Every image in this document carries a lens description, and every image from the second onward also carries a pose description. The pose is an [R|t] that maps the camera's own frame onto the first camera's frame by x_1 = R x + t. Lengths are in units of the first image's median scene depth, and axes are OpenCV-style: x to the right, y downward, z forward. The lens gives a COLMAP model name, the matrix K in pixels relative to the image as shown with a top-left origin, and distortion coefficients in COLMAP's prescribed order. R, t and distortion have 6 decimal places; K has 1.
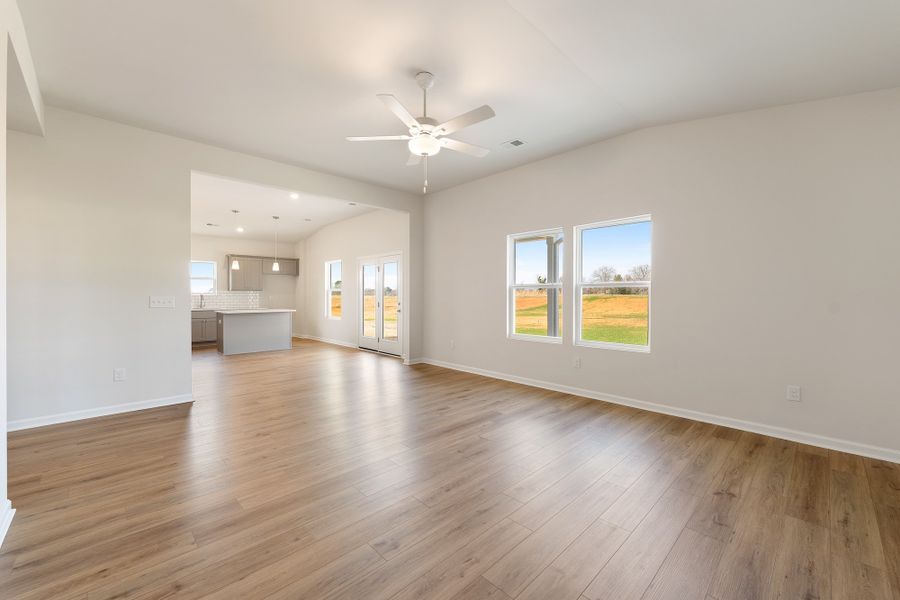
lens RADIAL K [[360.7, 0, 450.8], [0, 360.7, 298.4], [0, 0, 1]] dist [0.000981, 0.000520]
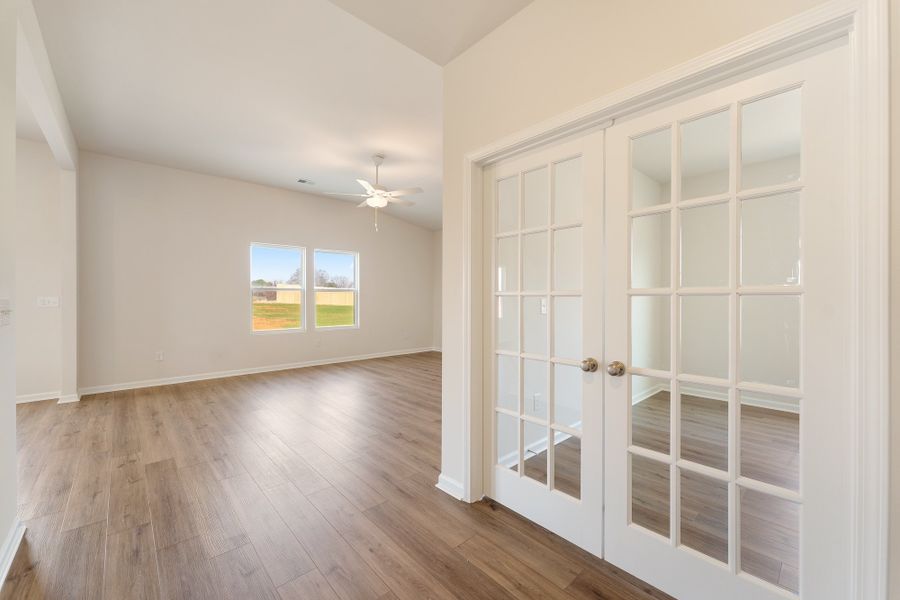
lens RADIAL K [[360.7, 0, 446.0], [0, 360.7, 287.5], [0, 0, 1]] dist [0.000981, 0.000520]
pose [[0.039077, 0.022956, 0.998972, -0.676866], [0.008460, 0.999693, -0.023304, -0.002627], [-0.999200, 0.009362, 0.038871, 0.268536]]
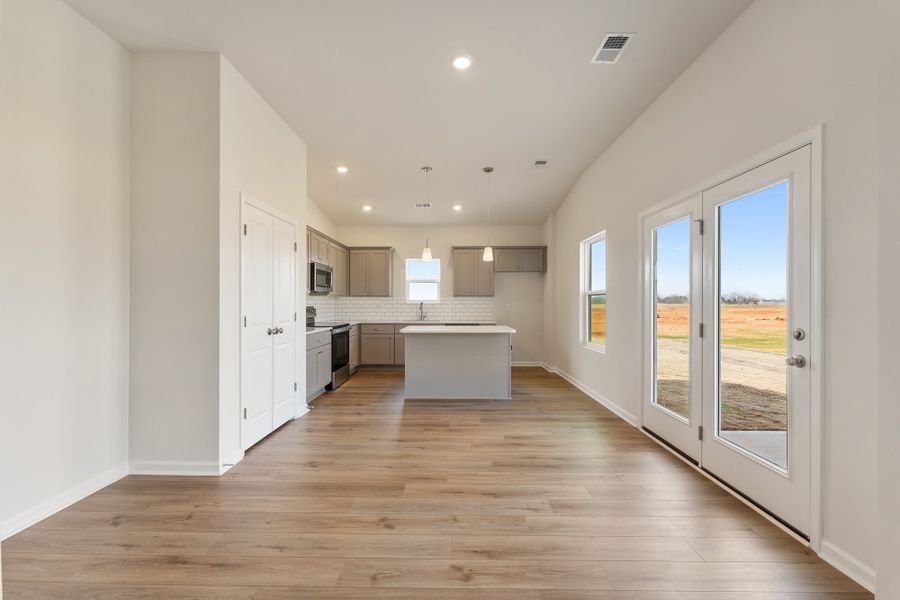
lens RADIAL K [[360.7, 0, 451.6], [0, 360.7, 296.9], [0, 0, 1]] dist [0.000981, 0.000520]
pose [[0.710561, -0.013441, -0.703507, -0.137512], [-0.004854, 0.999700, -0.024003, -0.005235], [0.703618, 0.020470, 0.710283, 0.633343]]
